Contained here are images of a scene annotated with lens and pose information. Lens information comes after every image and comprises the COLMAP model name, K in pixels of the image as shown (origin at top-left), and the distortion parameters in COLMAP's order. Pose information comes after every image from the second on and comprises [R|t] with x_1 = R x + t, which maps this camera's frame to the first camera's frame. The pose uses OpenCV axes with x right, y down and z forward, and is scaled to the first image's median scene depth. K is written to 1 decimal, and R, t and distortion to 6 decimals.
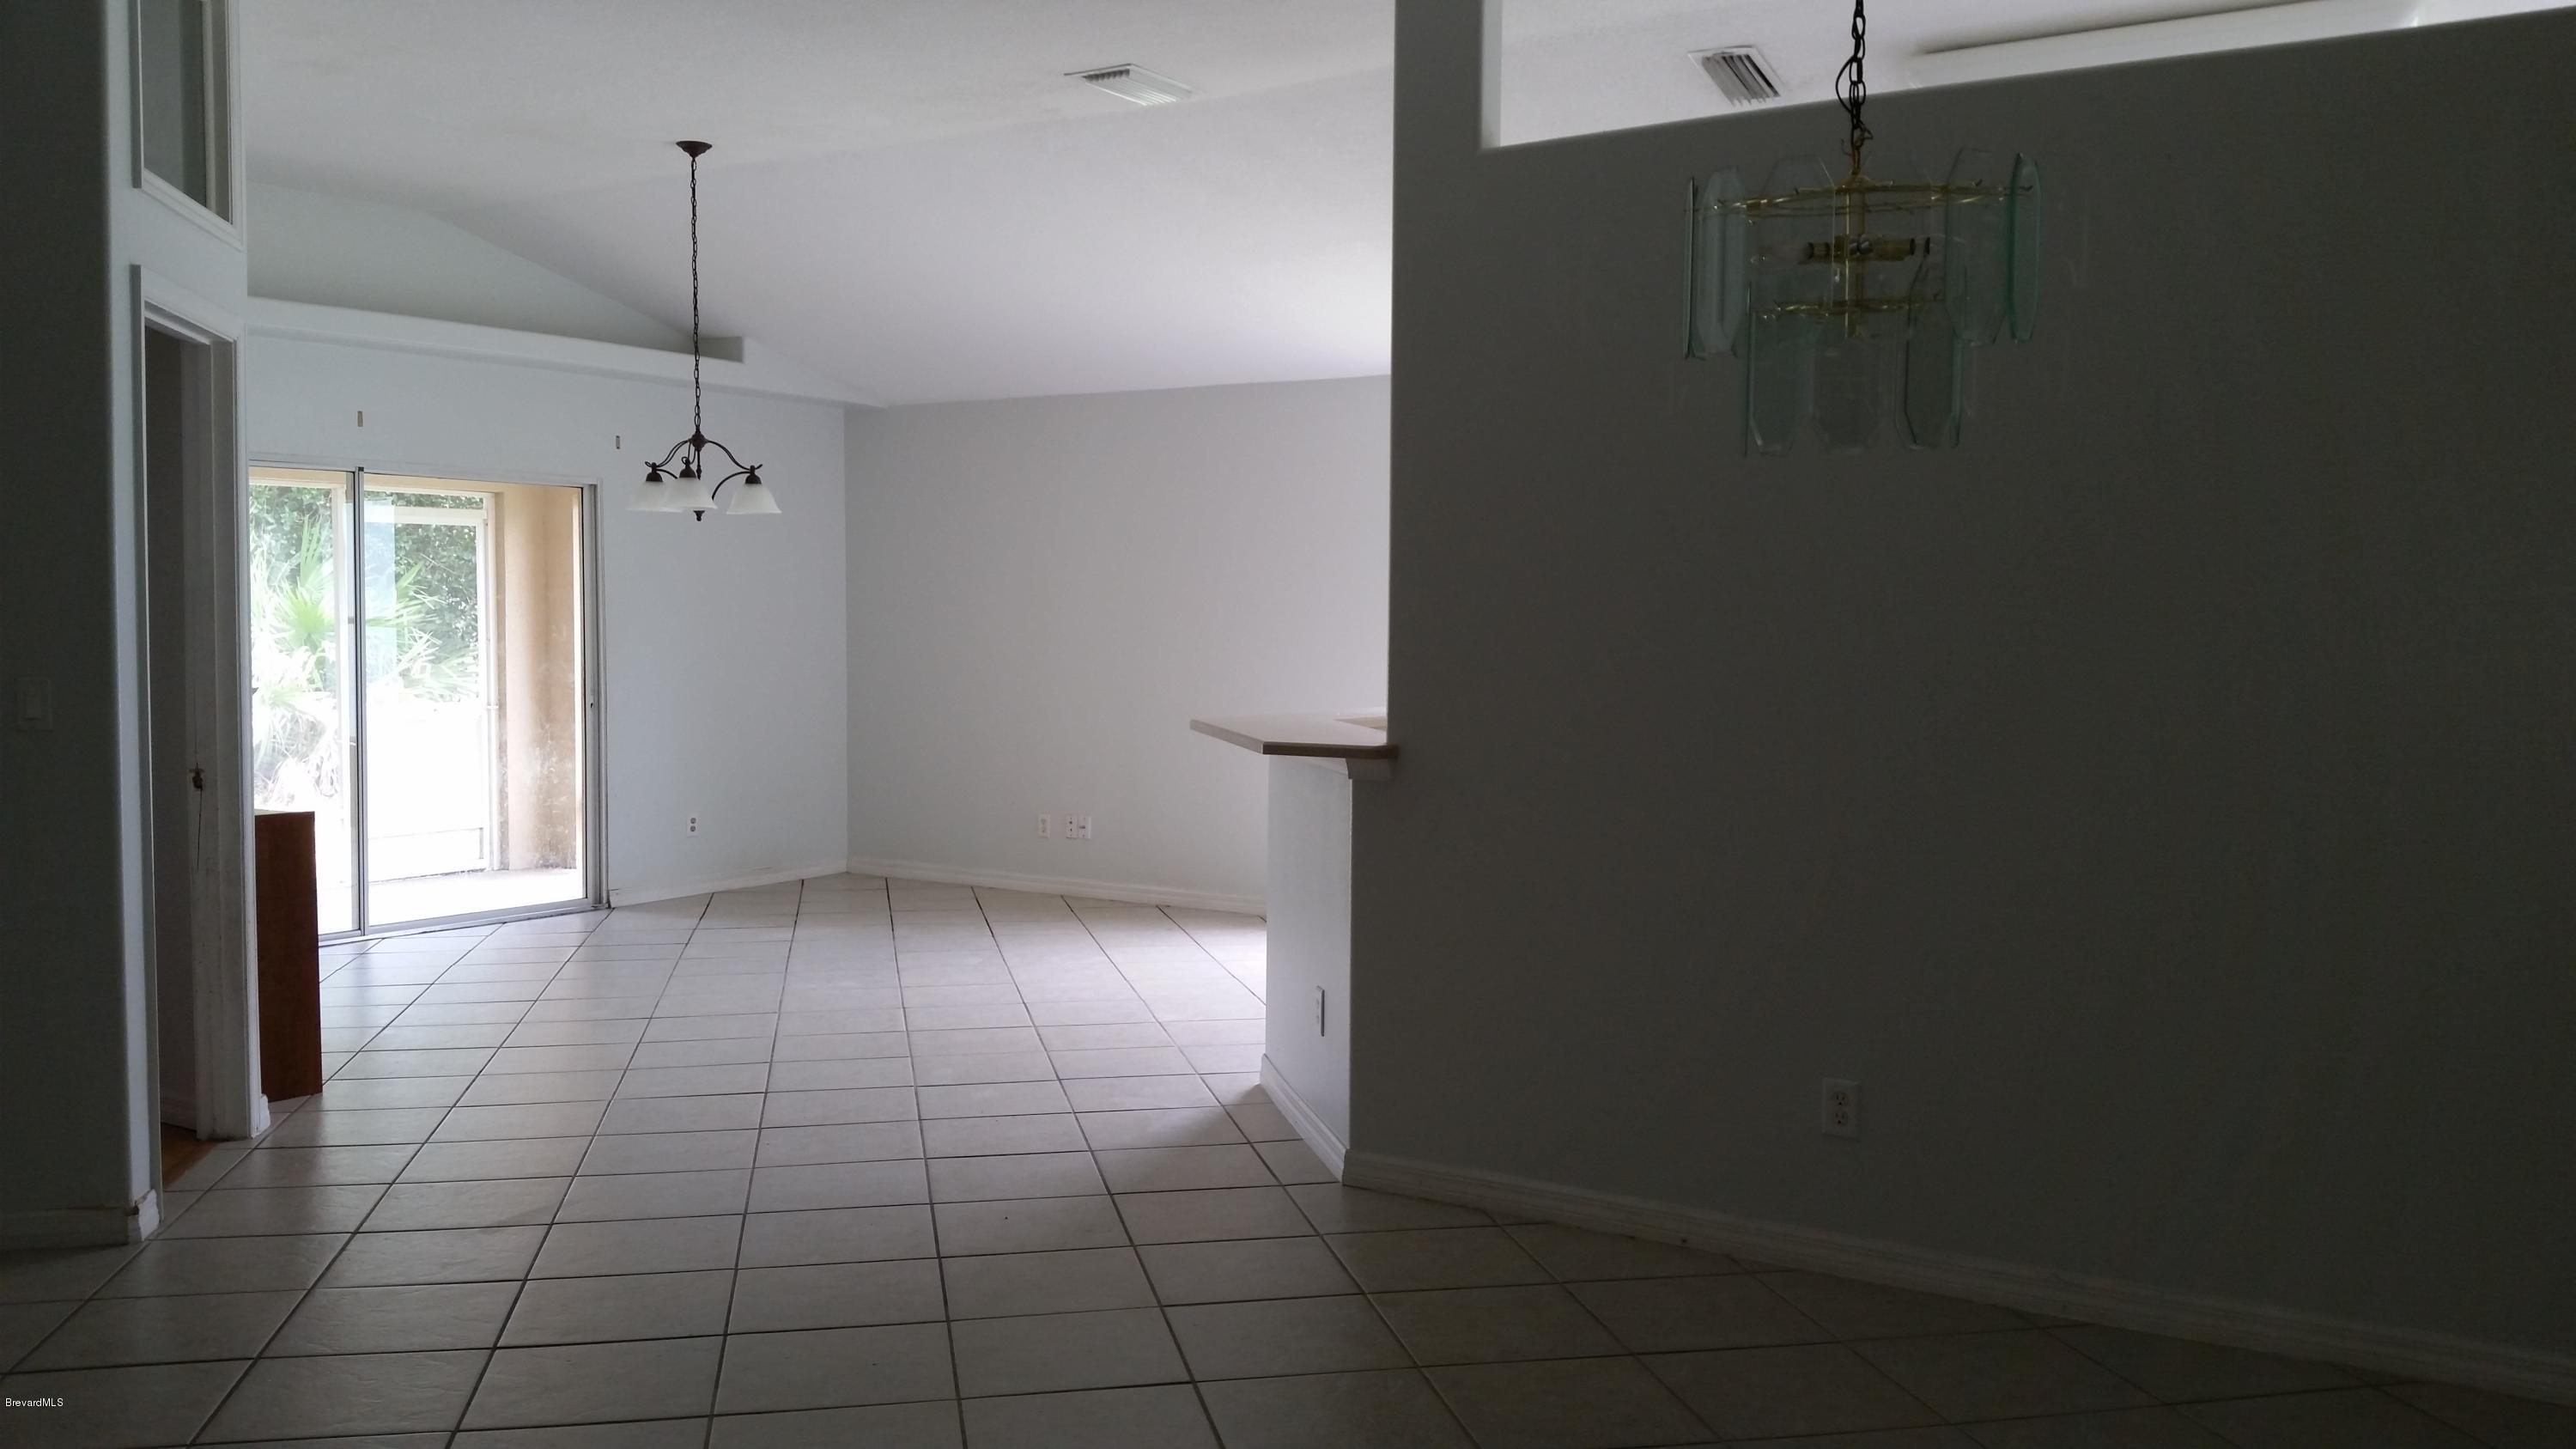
lens RADIAL K [[2158.4, 0, 1299.9], [0, 2158.4, 722.4], [0, 0, 1]] dist [0.192953, -0.454594]
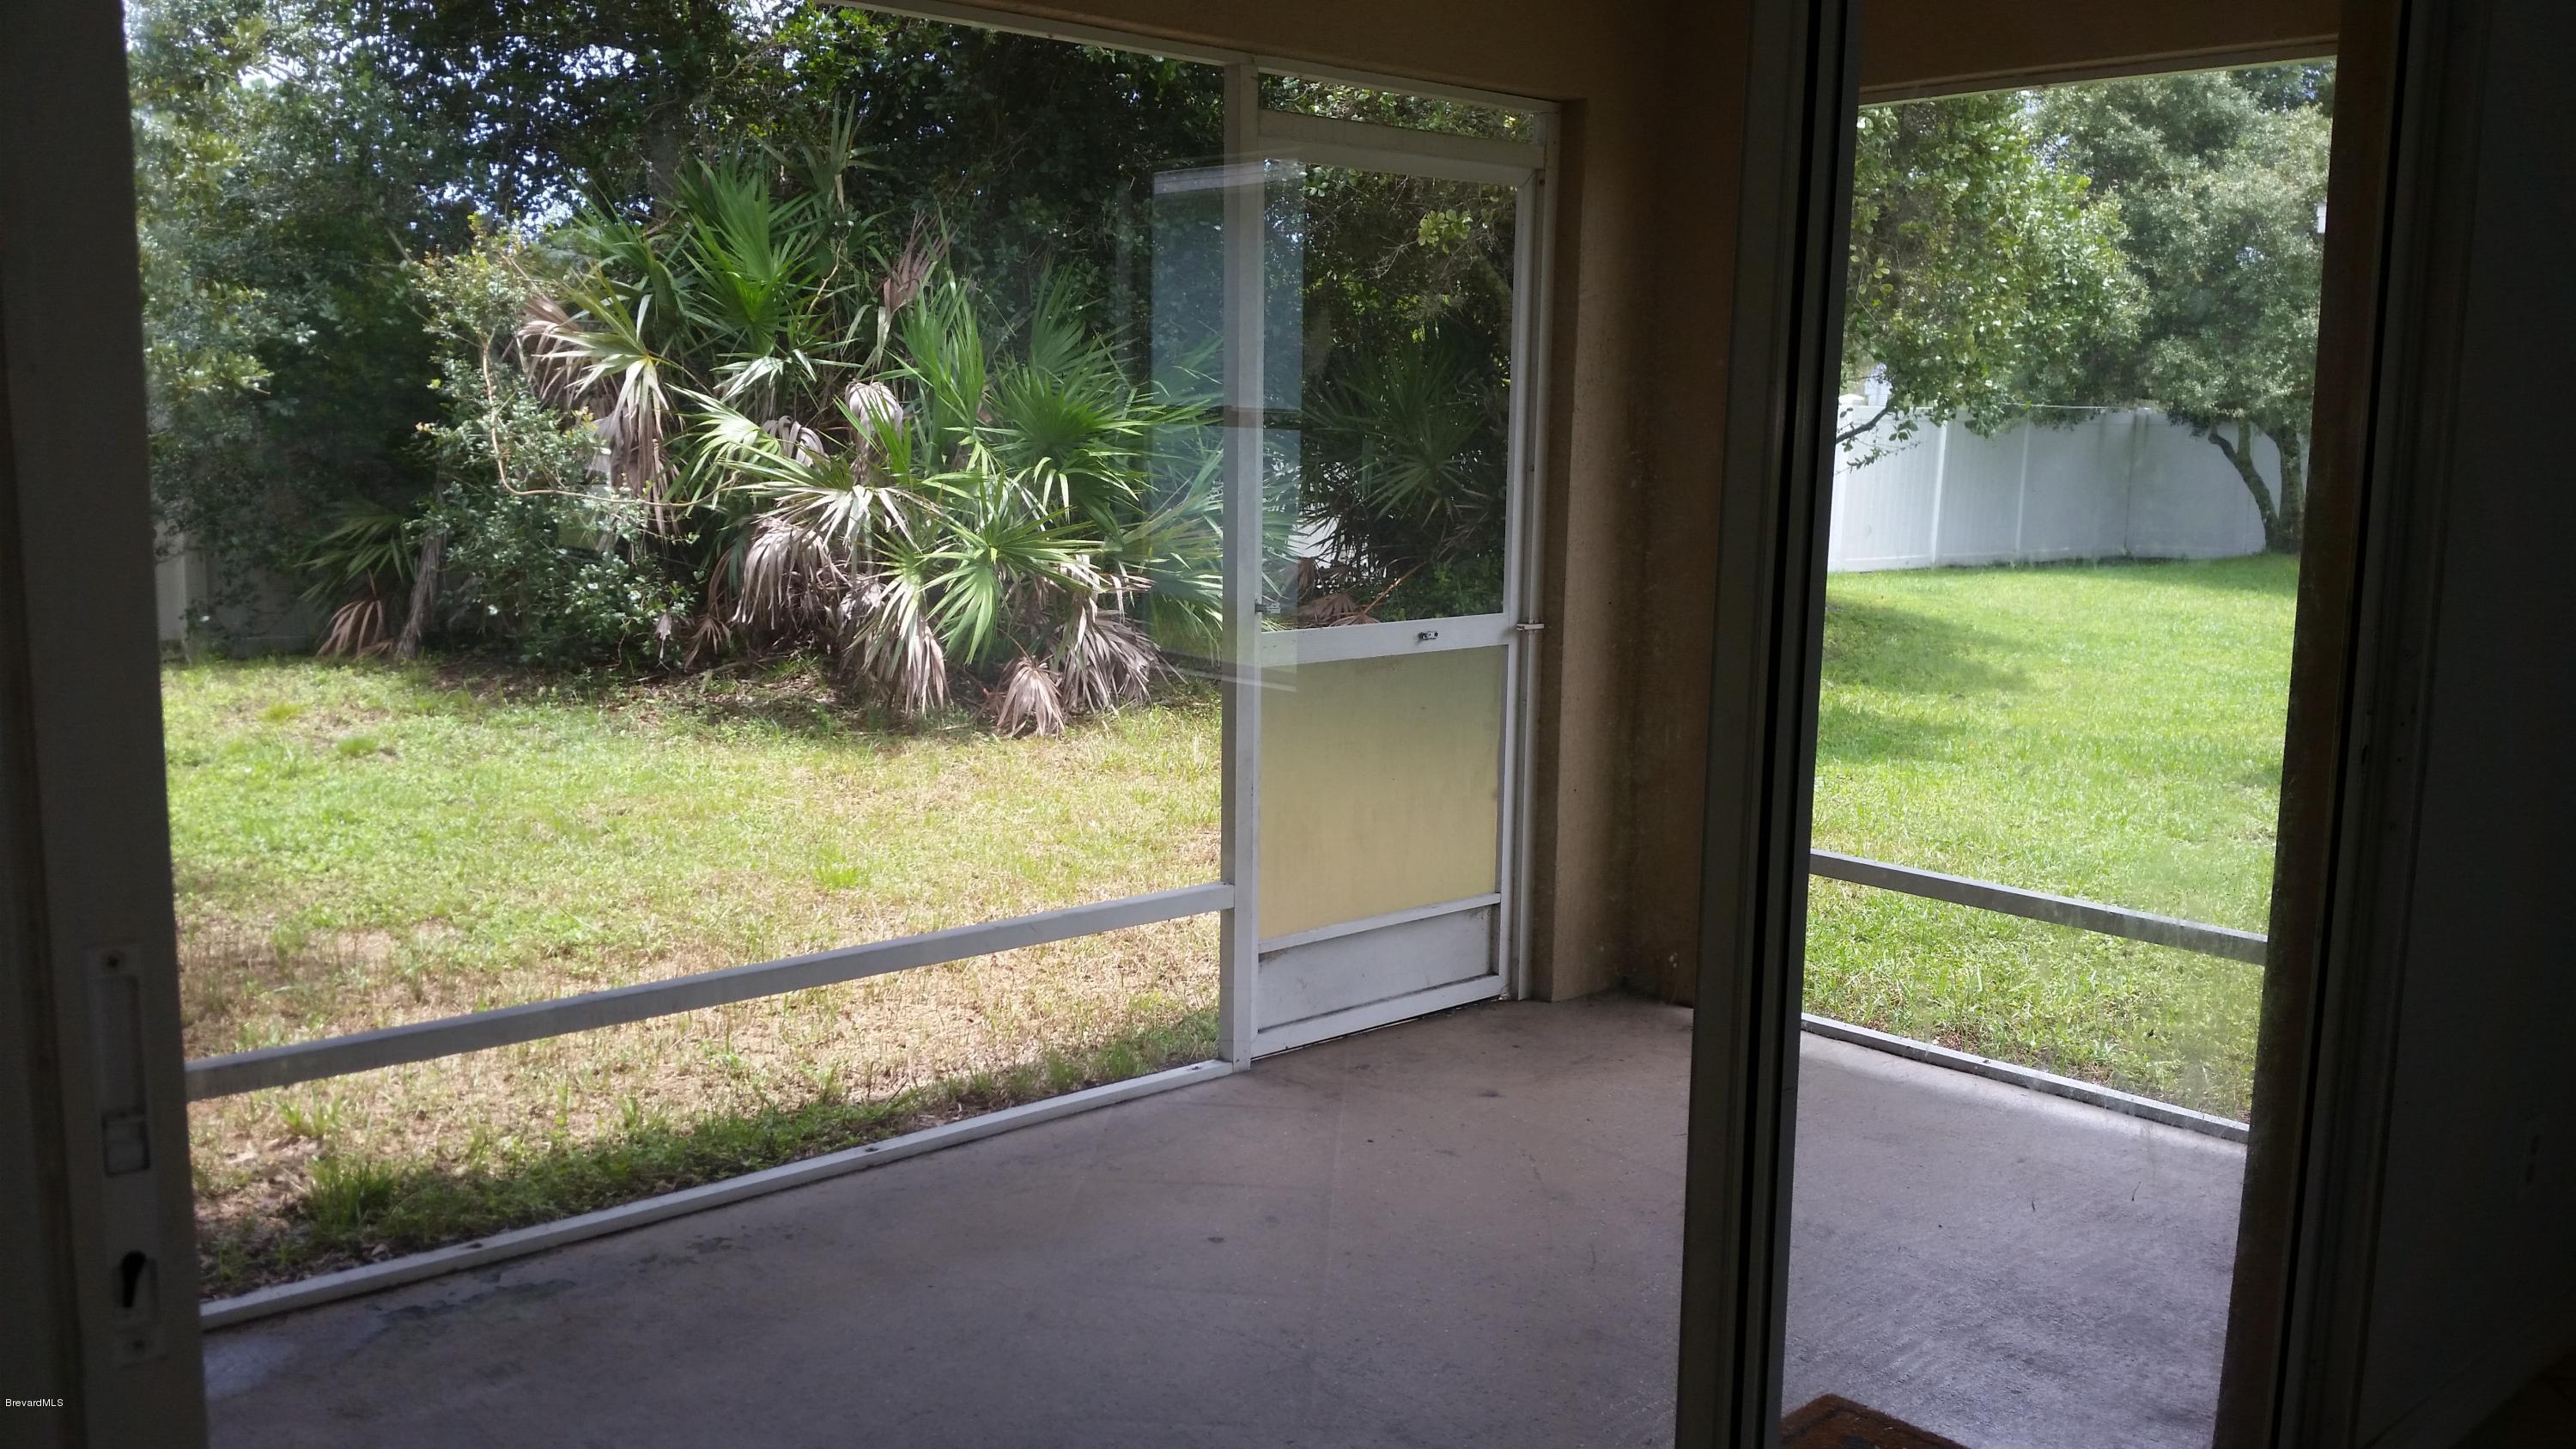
lens RADIAL K [[2158.4, 0, 1299.9], [0, 2158.4, 722.4], [0, 0, 1]] dist [0.192953, -0.454594]
pose [[0.966059, 0.049451, -0.253545, -0.302971], [-0.027267, 0.995543, 0.090277, -0.025382], [0.256879, -0.080299, 0.963102, 0.584172]]
